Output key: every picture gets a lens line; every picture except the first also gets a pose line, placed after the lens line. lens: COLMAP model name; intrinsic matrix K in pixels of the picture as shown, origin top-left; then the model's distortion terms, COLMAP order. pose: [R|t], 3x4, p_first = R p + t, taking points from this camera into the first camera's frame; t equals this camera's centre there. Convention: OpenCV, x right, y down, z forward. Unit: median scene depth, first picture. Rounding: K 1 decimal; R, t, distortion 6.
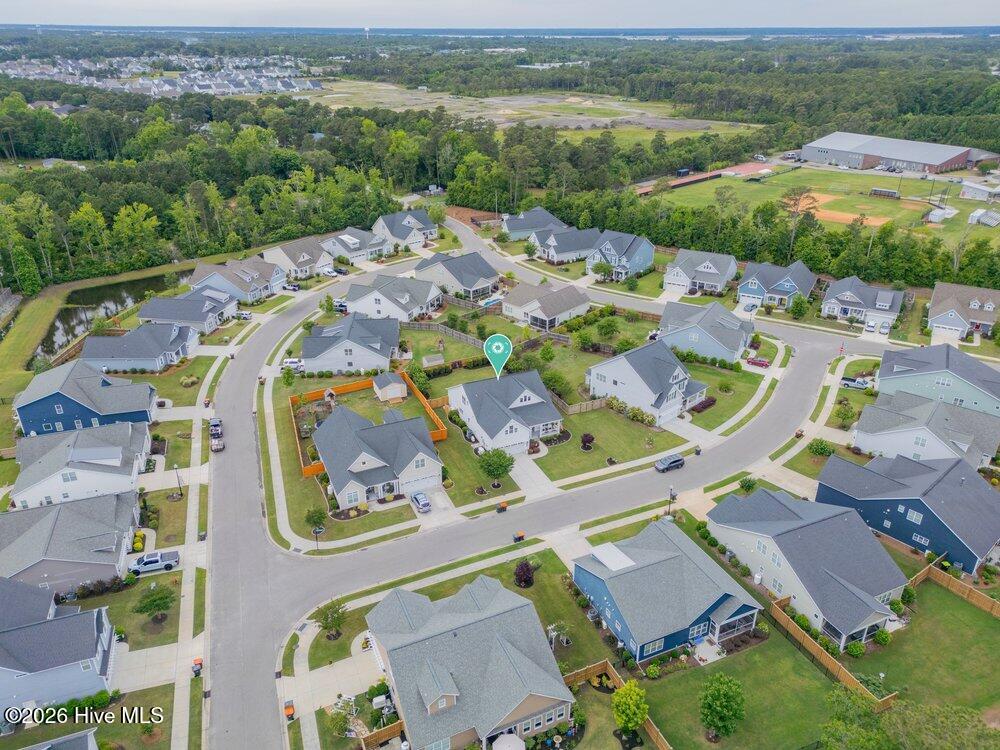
lens RADIAL K [[698.6, 0, 504.2], [0, 698.6, 377.9], [0, 0, 1]] dist [0.064482, -0.053093]
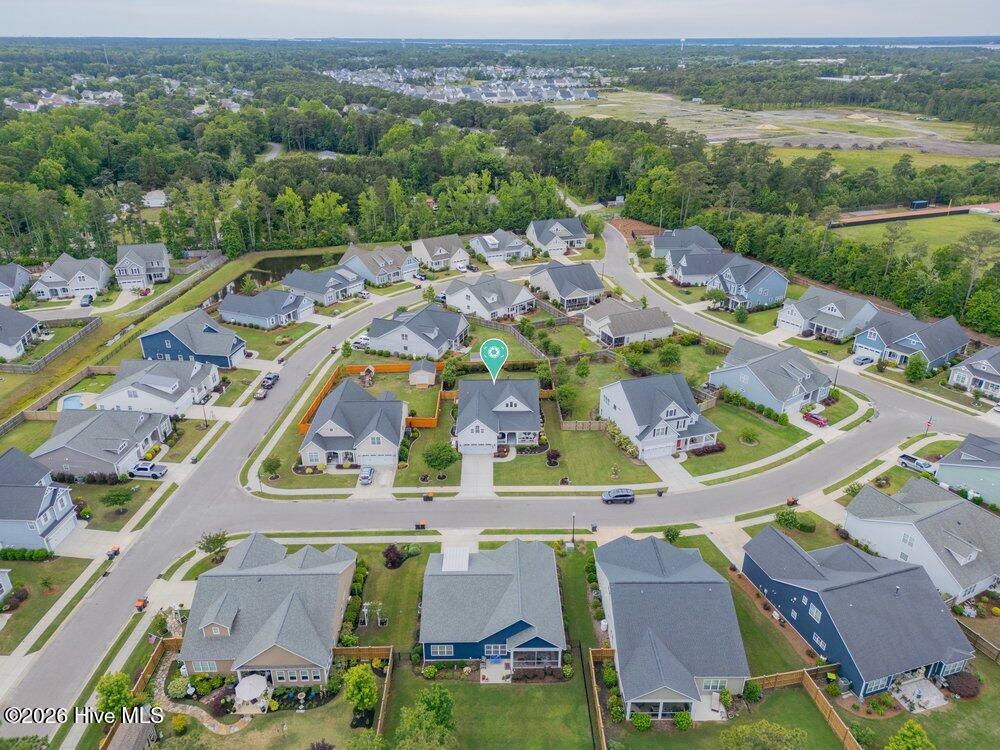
lens RADIAL K [[698.6, 0, 506.4], [0, 698.6, 373.8], [0, 0, 1]] dist [0.064482, -0.053093]
pose [[0.917775, 0.170227, -0.358764, 0.328043], [-0.176194, 0.984221, 0.016264, -0.025680], [0.355872, 0.048285, 0.933286, 0.032540]]
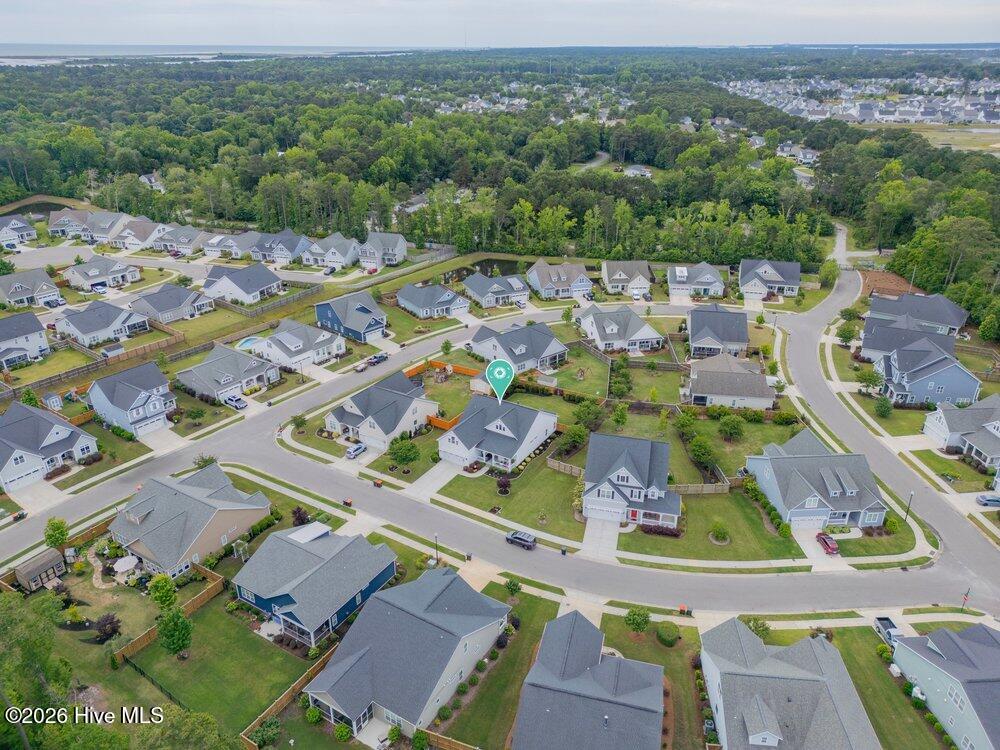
lens RADIAL K [[698.6, 0, 506.9], [0, 698.6, 378.8], [0, 0, 1]] dist [0.064482, -0.053093]
pose [[0.562738, 0.352632, -0.747647, 0.694248], [-0.366510, 0.917123, 0.156702, -0.180285], [0.740943, 0.185838, 0.645343, 0.256137]]
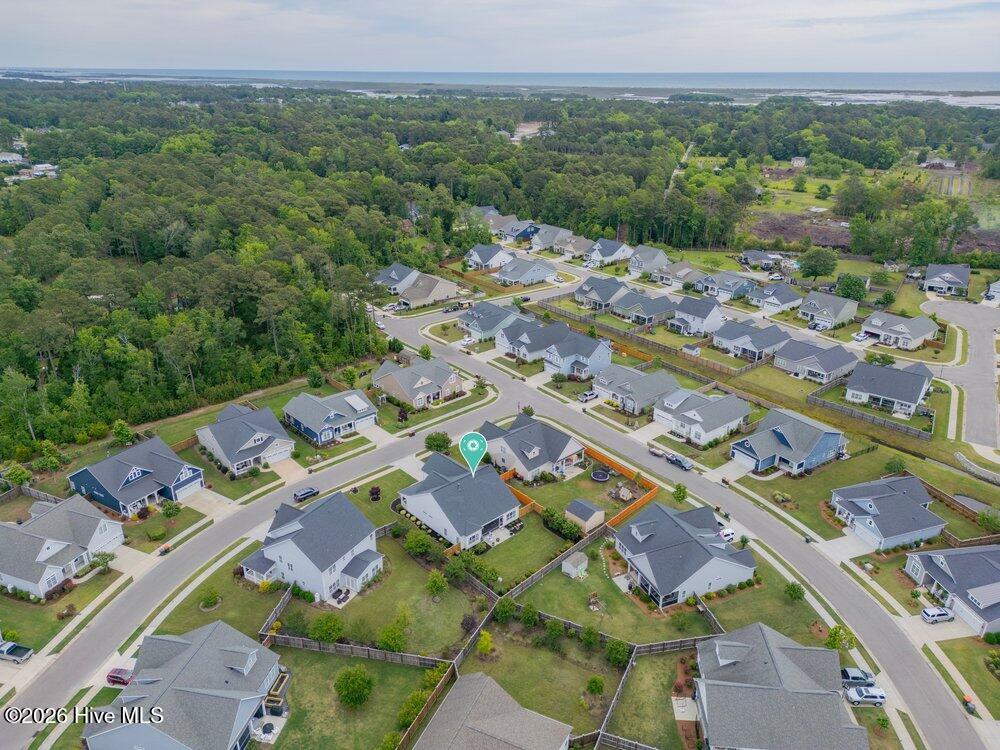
lens RADIAL K [[698.6, 0, 495.0], [0, 698.6, 373.6], [0, 0, 1]] dist [0.064482, -0.053093]
pose [[-0.951805, 0.115290, -0.284210, 0.198126], [-0.142608, 0.654037, 0.742899, -0.778140], [0.271532, 0.747625, -0.606075, 1.338784]]
